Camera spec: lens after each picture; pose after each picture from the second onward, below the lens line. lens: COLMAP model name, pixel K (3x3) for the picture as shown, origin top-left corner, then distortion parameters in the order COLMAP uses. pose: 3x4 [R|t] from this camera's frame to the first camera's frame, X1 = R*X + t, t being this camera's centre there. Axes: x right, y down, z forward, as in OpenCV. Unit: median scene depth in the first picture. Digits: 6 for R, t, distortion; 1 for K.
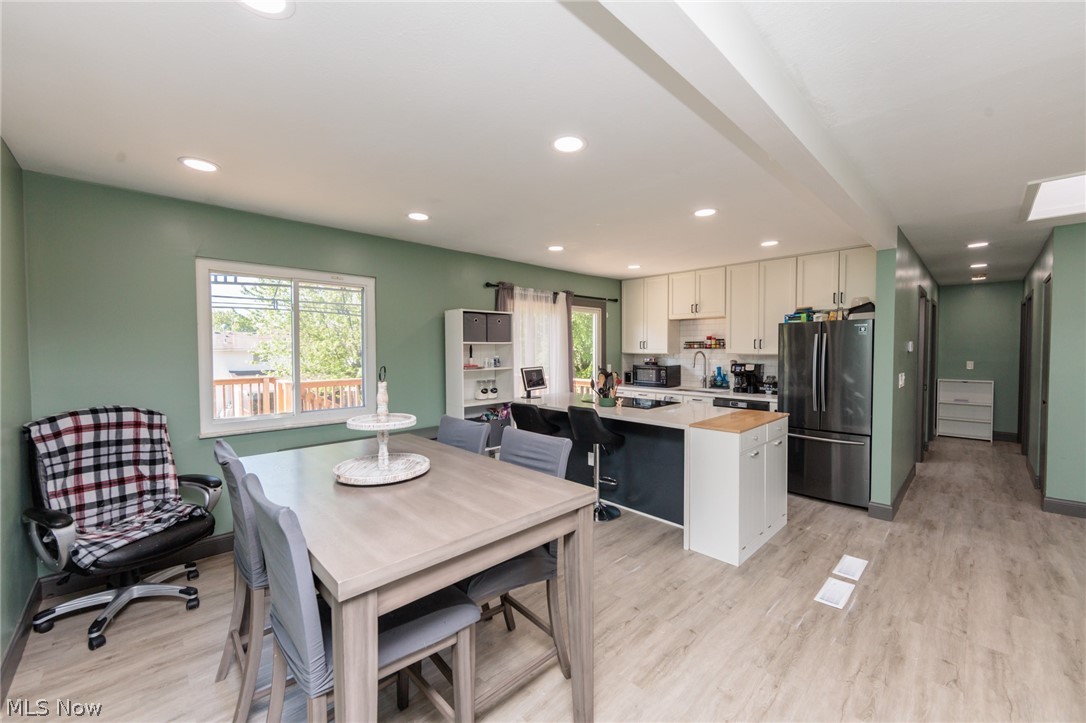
lens RADIAL K [[425.2, 0, 545.1], [0, 425.2, 358.2], [0, 0, 1]] dist [-0.002204, -0.000074]
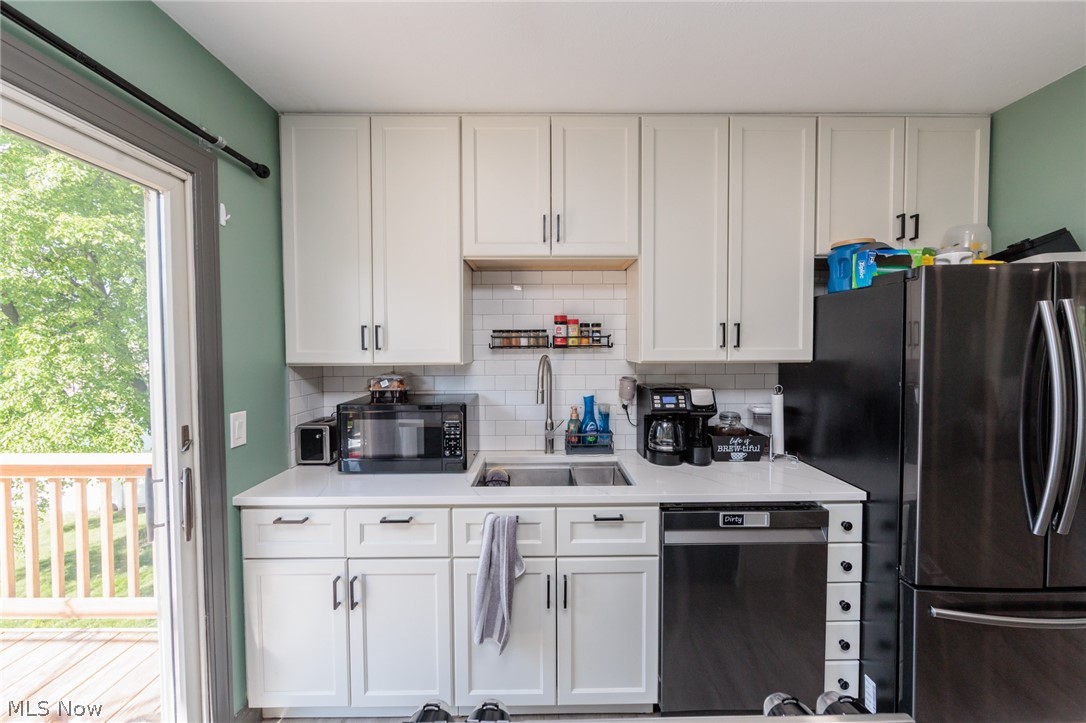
lens RADIAL K [[425.2, 0, 544.8], [0, 425.2, 360.8], [0, 0, 1]] dist [-0.002204, -0.000074]
pose [[0.683771, -0.020656, 0.729404, 0.097328], [0.023357, 0.999707, 0.006416, -0.014079], [-0.729323, 0.012649, 0.684053, 0.736497]]
